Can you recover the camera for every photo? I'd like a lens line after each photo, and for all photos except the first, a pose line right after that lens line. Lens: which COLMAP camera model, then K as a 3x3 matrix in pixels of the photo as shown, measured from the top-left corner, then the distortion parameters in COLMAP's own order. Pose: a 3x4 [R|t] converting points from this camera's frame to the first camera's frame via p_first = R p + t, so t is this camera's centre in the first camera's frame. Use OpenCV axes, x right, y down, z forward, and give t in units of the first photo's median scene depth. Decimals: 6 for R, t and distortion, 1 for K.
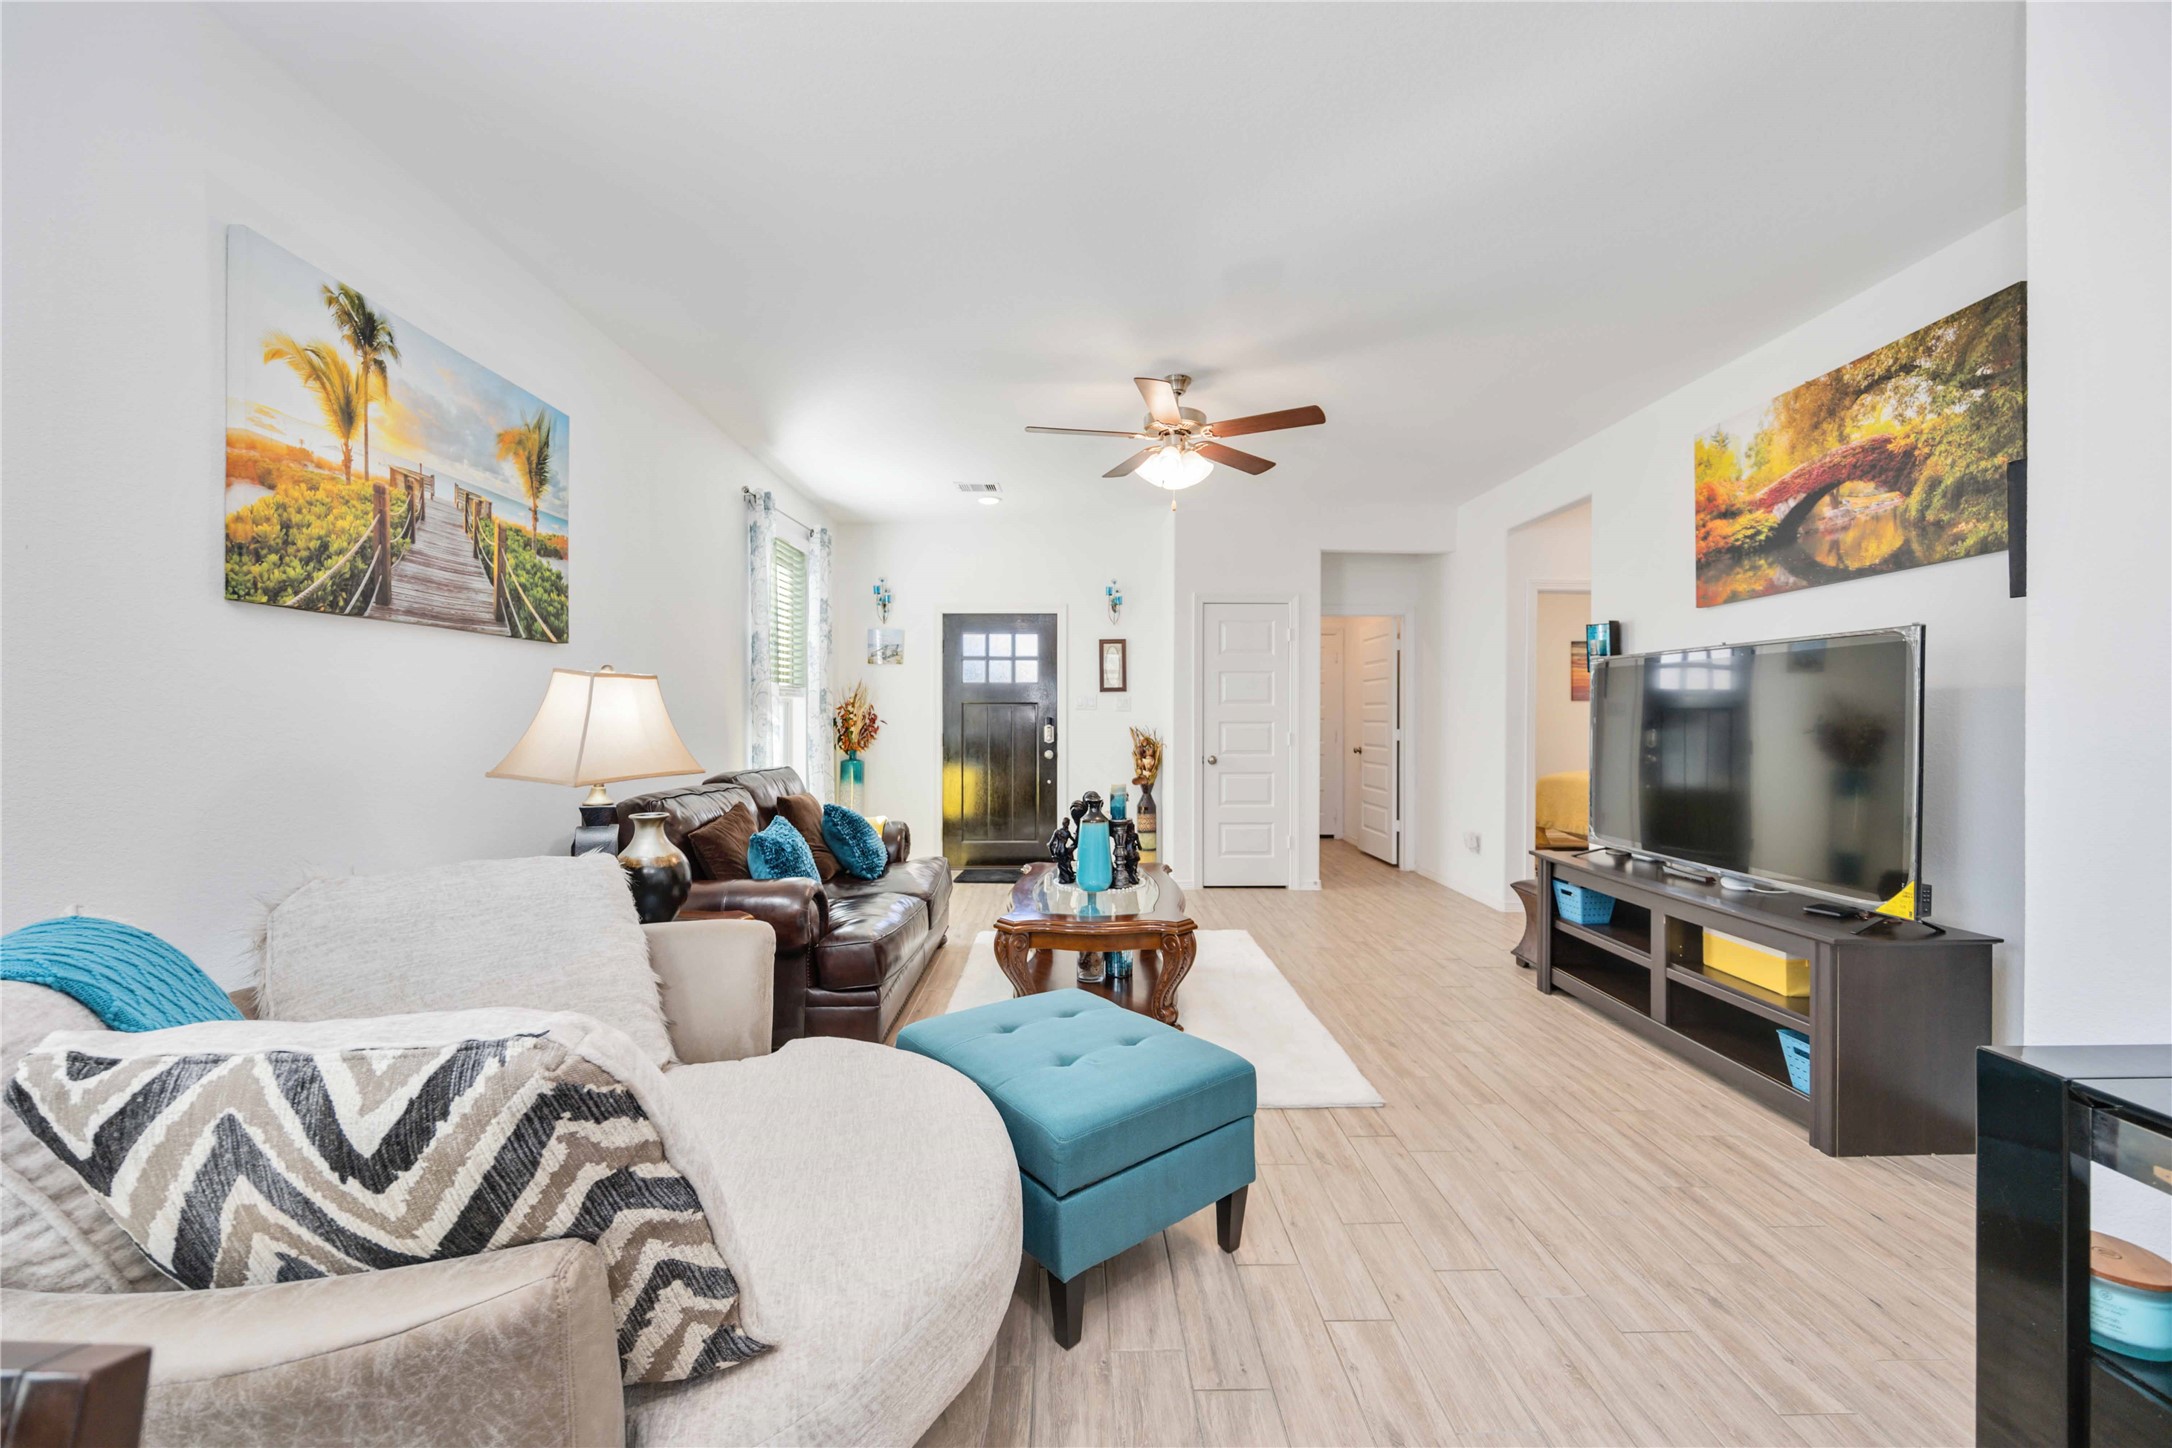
lens RADIAL K [[842.5, 0, 1099.5], [0, 842.5, 716.7], [0, 0, 1]] dist [-0.002680, 0.000282]
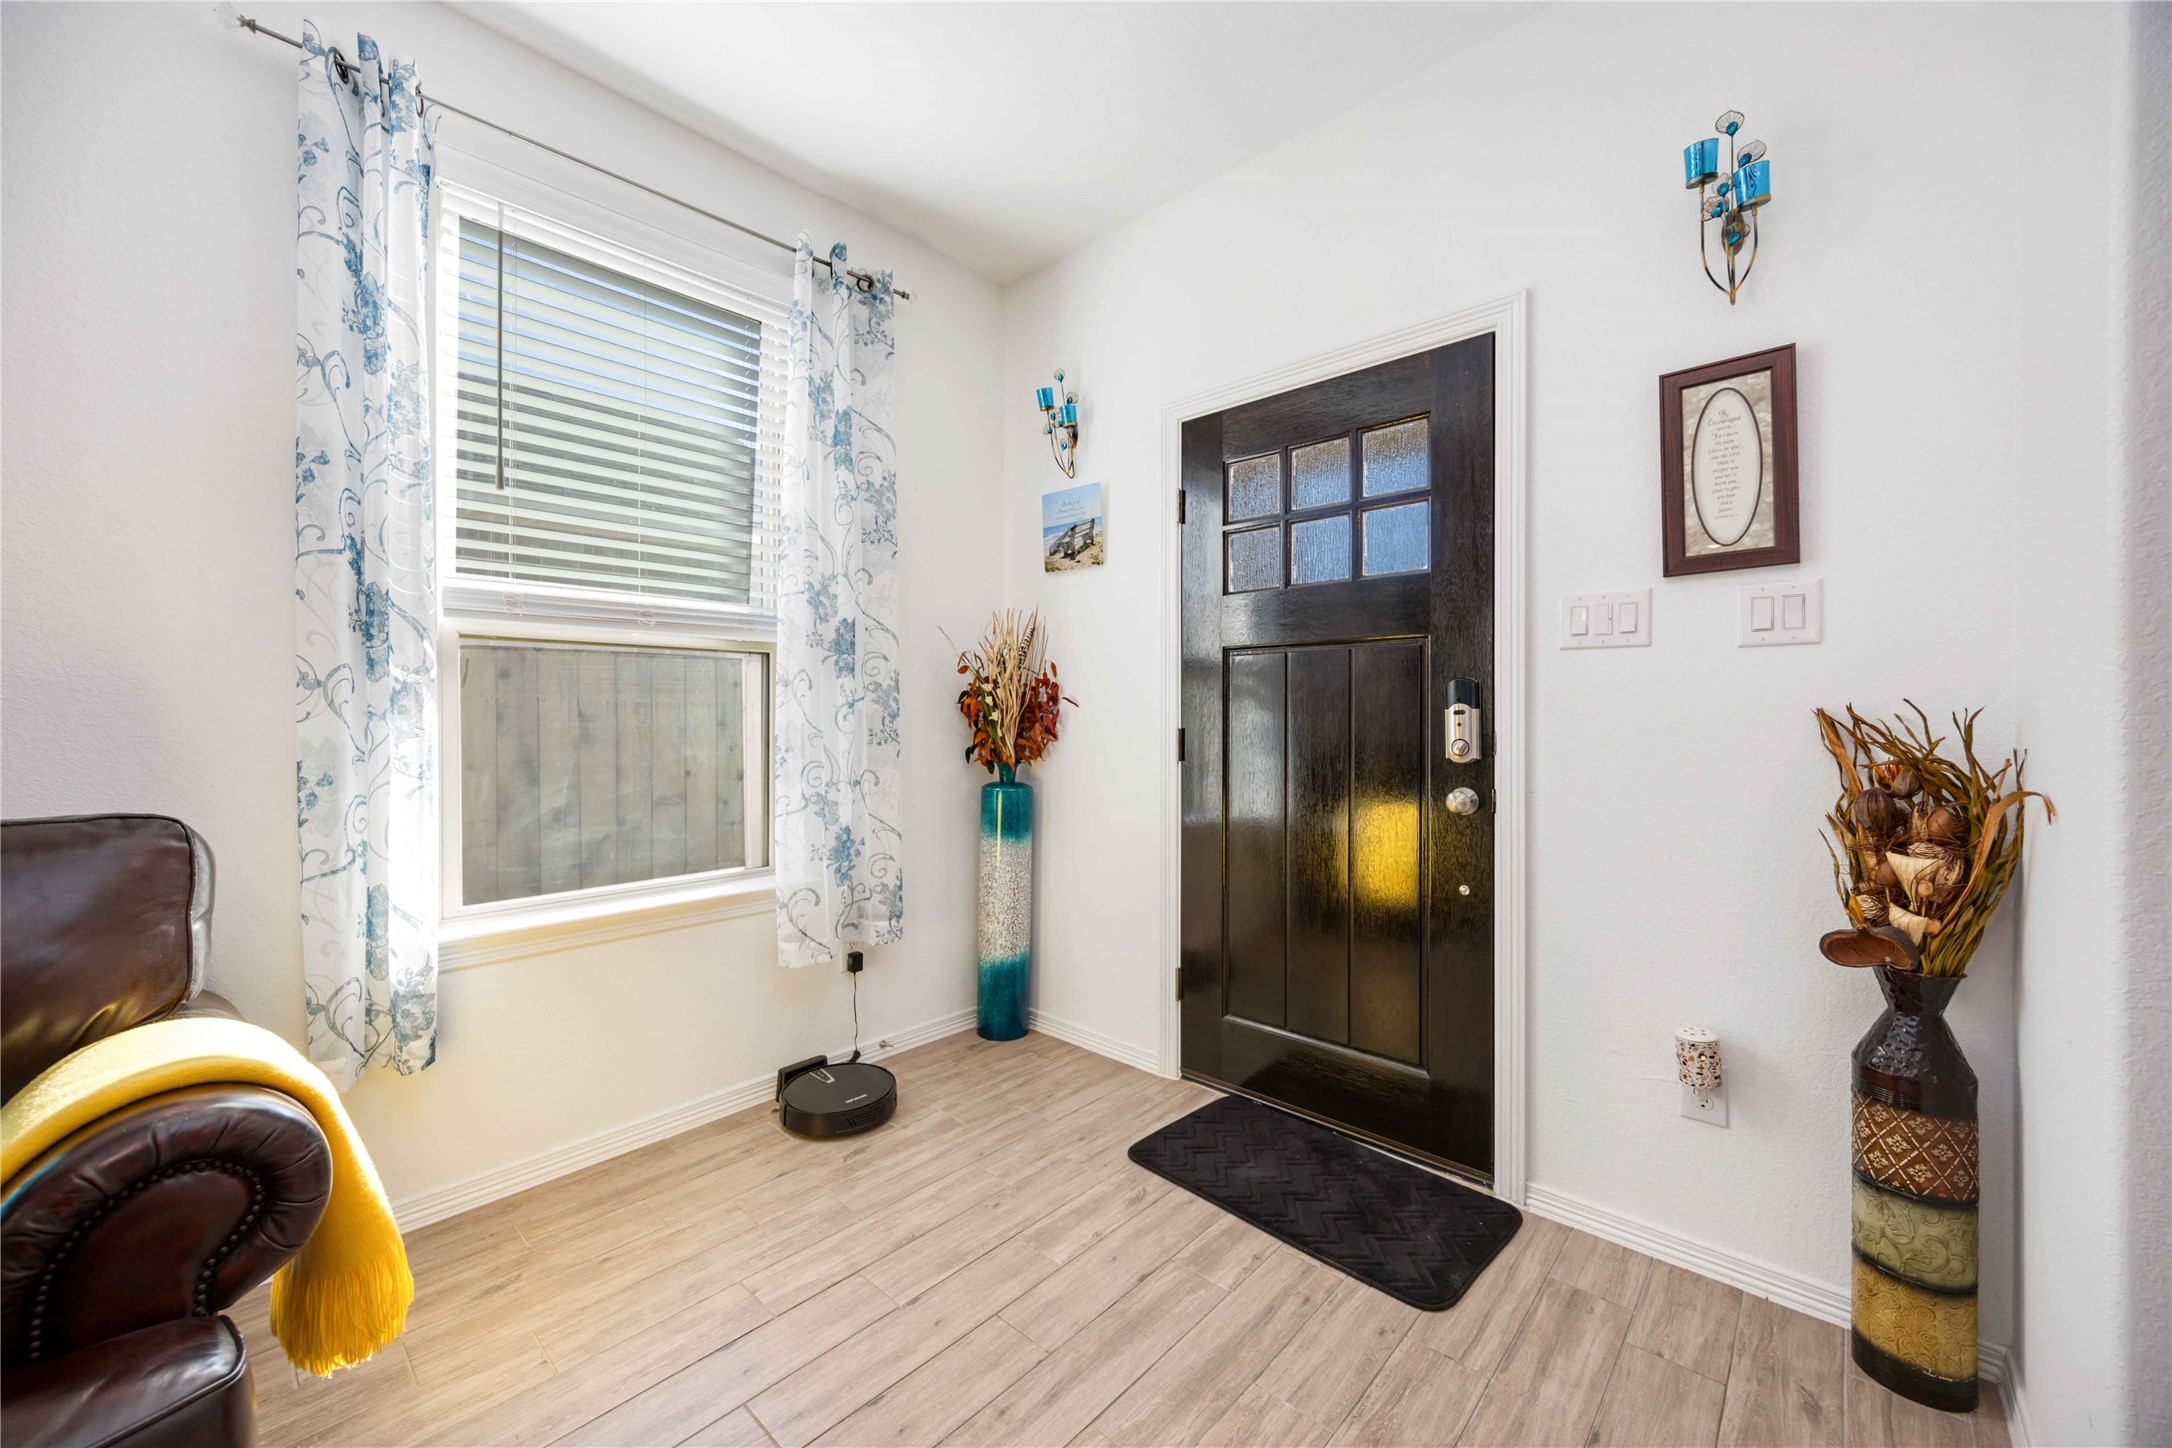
lens RADIAL K [[842.5, 0, 1083.3], [0, 842.5, 714.9], [0, 0, 1]] dist [-0.002680, 0.000282]
pose [[0.713414, -0.004442, -0.700729, 0.114661], [-0.002462, 0.999958, -0.008845, 0.035123], [0.700739, 0.008036, 0.713373, 1.443253]]
